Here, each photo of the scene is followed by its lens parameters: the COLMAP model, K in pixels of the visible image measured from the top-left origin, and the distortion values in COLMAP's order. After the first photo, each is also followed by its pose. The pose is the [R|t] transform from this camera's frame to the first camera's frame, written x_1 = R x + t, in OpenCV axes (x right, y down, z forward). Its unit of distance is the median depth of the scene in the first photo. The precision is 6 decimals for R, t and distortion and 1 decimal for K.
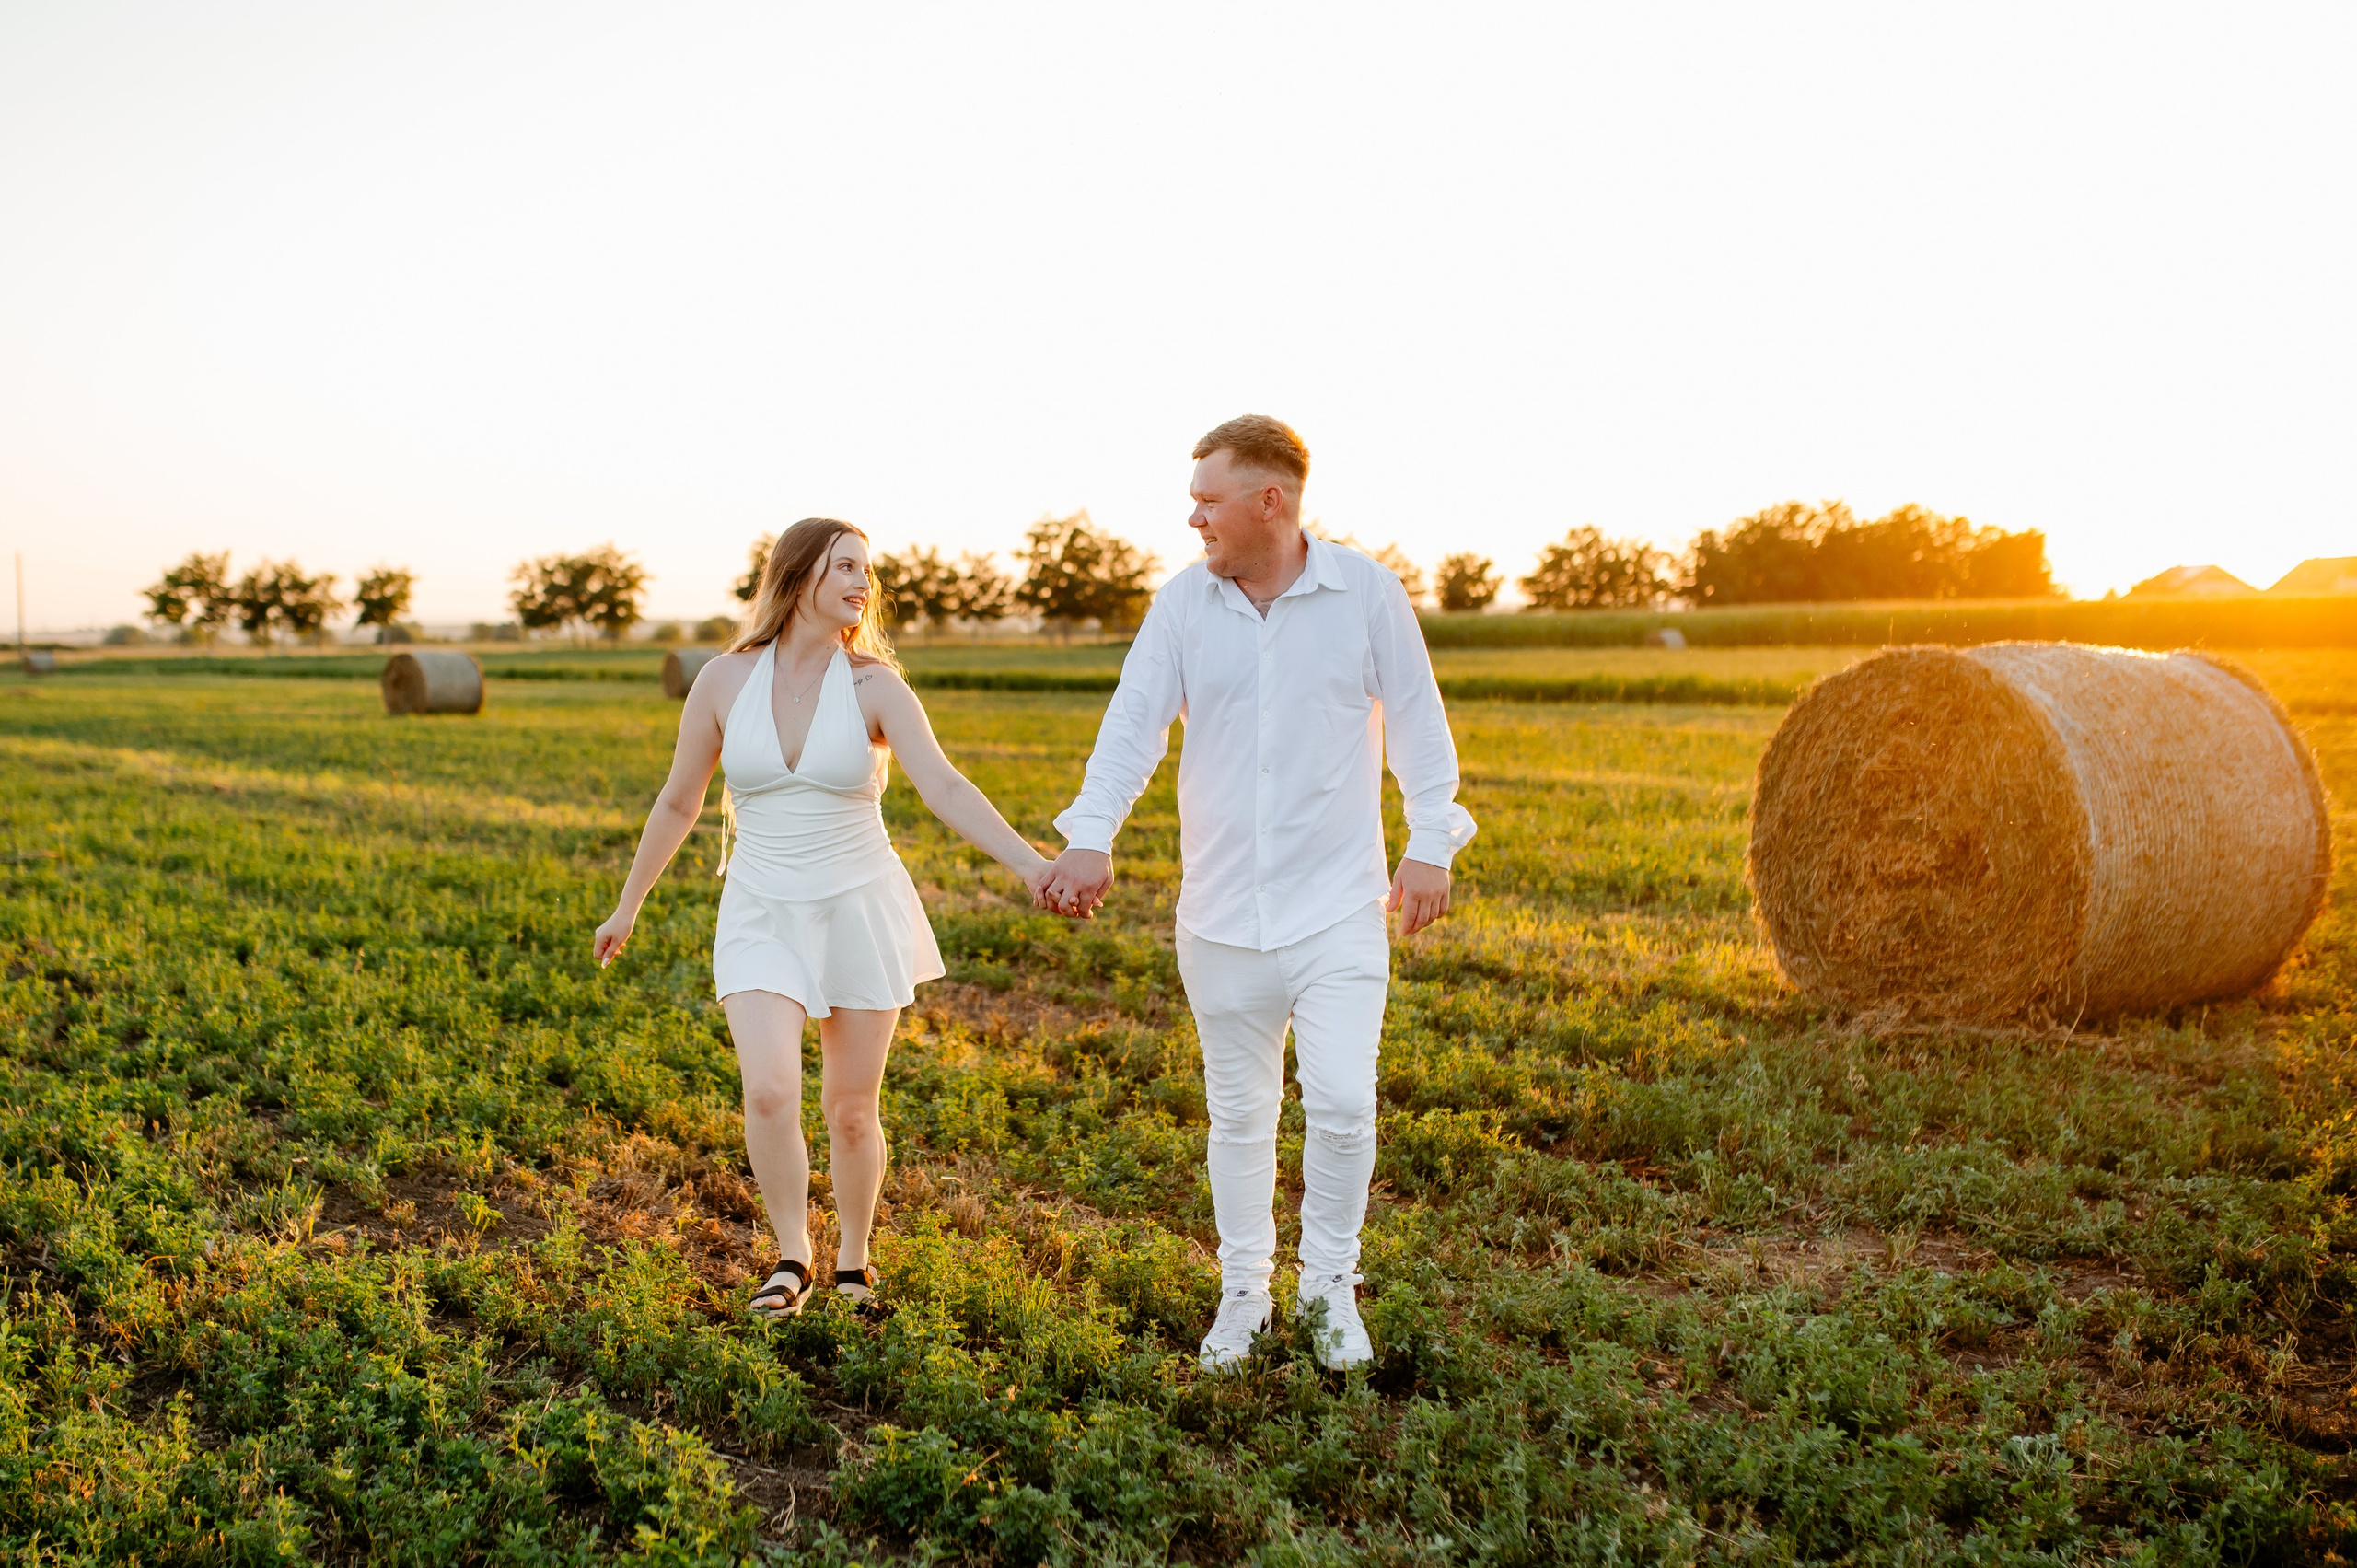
lens RADIAL K [[2363.9, 0, 1177.2], [0, 2363.9, 783.0], [0, 0, 1]] dist [-0.010710, 0.000000]
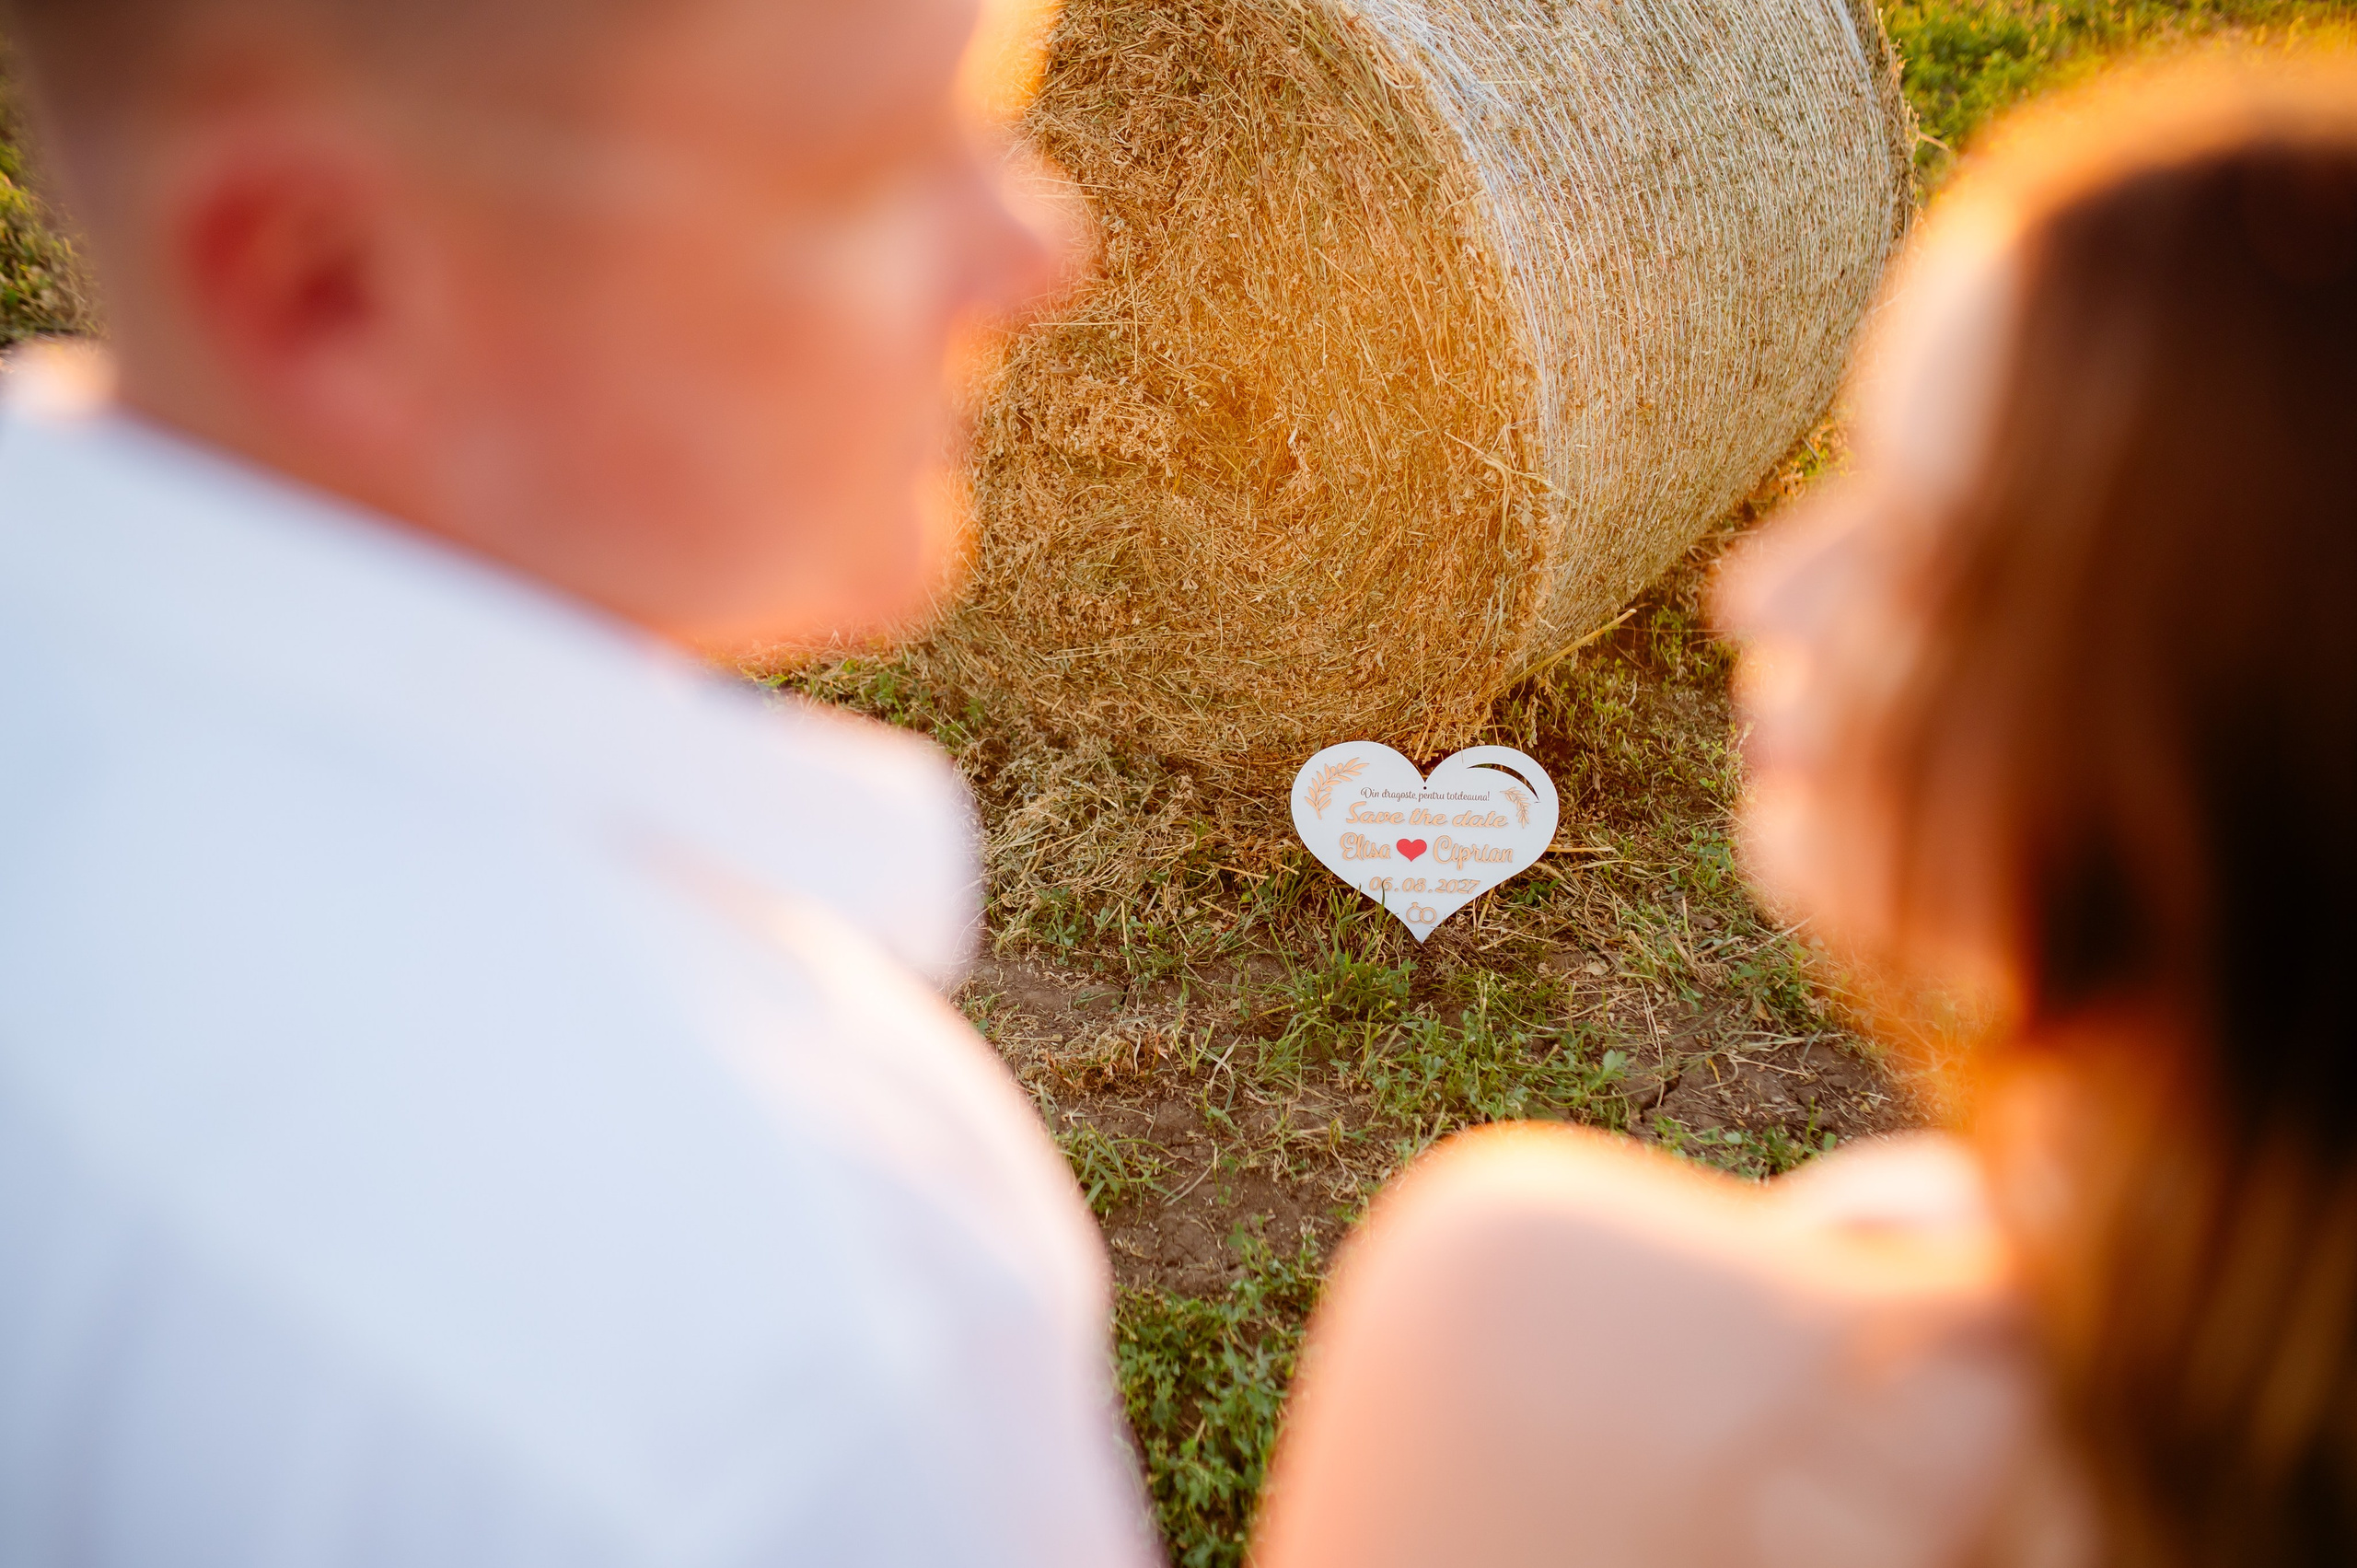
lens RADIAL K [[2363.9, 0, 1182.4], [0, 2363.9, 785.0], [0, 0, 1]] dist [-0.010710, 0.000000]
pose [[0.929210, -0.207989, 0.305467, 0.186265], [0.054697, 0.894885, 0.442932, -0.099087], [-0.365483, -0.394868, 0.842912, 0.634251]]
